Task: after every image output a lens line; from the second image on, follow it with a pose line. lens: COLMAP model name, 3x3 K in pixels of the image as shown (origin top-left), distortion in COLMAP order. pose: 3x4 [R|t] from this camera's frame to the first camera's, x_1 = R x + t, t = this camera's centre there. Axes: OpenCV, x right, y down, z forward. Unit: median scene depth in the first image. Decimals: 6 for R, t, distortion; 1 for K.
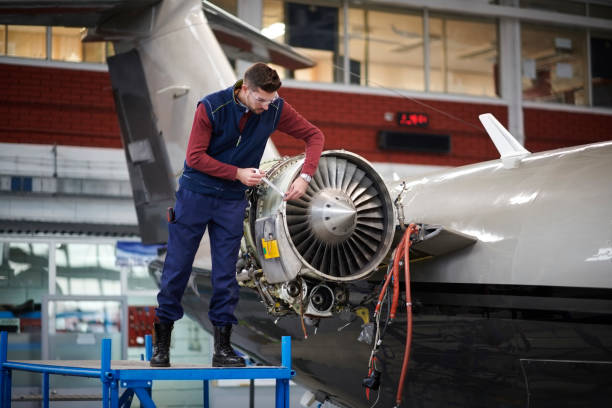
lens RADIAL K [[1449.6, 0, 305.6], [0, 1449.6, 204.5], [0, 0, 1]] dist [-0.021292, 0.000000]
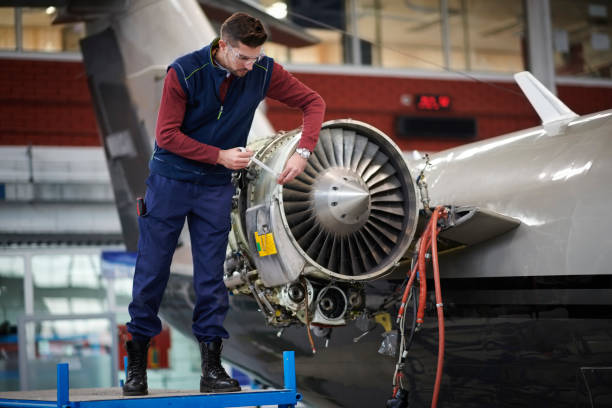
lens RADIAL K [[1533.2, 0, 305.6], [0, 1533.2, 204.7], [0, 0, 1]] dist [-0.032350, 0.000000]
pose [[0.999063, -0.041861, -0.010999, 0.008140], [0.041808, 0.999113, -0.005036, 0.013274], [0.011200, 0.004571, 0.999927, 0.138412]]
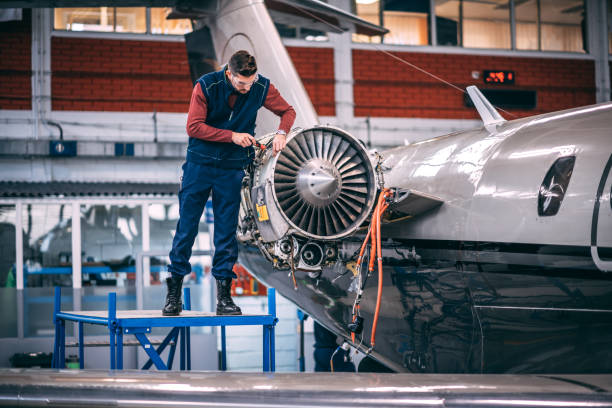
lens RADIAL K [[1449.6, 0, 306.8], [0, 1449.6, 202.9], [0, 0, 1]] dist [-0.021292, 0.000000]
pose [[0.992249, -0.019757, -0.122681, 0.146500], [0.024044, 0.999147, 0.033566, -0.014402], [0.121913, -0.036256, 0.991878, -0.132852]]
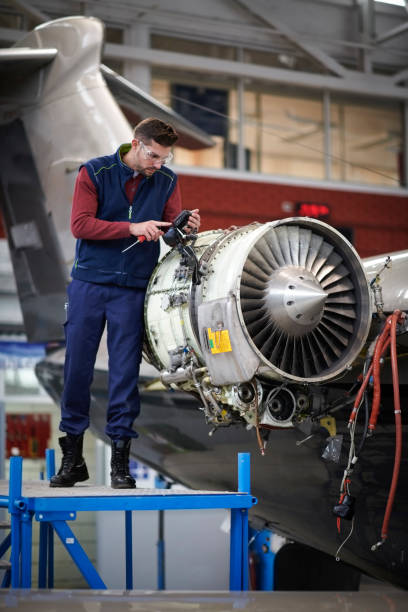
lens RADIAL K [[1449.6, 0, 203.0], [0, 1449.6, 302.3], [0, 0, 1]] dist [-0.021292, 0.000000]
pose [[0.999502, 0.004866, 0.031164, -0.055444], [-0.004641, 0.999963, -0.007284, 0.014690], [-0.031198, 0.007136, 0.999488, 0.206459]]
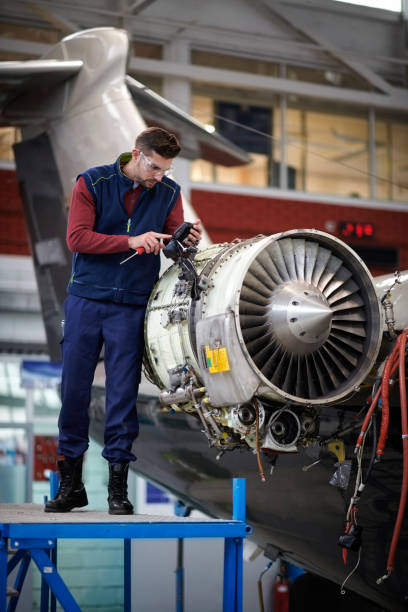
lens RADIAL K [[1449.6, 0, 206.1], [0, 1449.6, 309.8], [0, 0, 1]] dist [-0.021292, 0.000000]
pose [[0.999891, 0.010887, -0.009973, -0.021949], [-0.011063, 0.999782, -0.017719, 0.017490], [0.009778, 0.017827, 0.999793, 0.247032]]
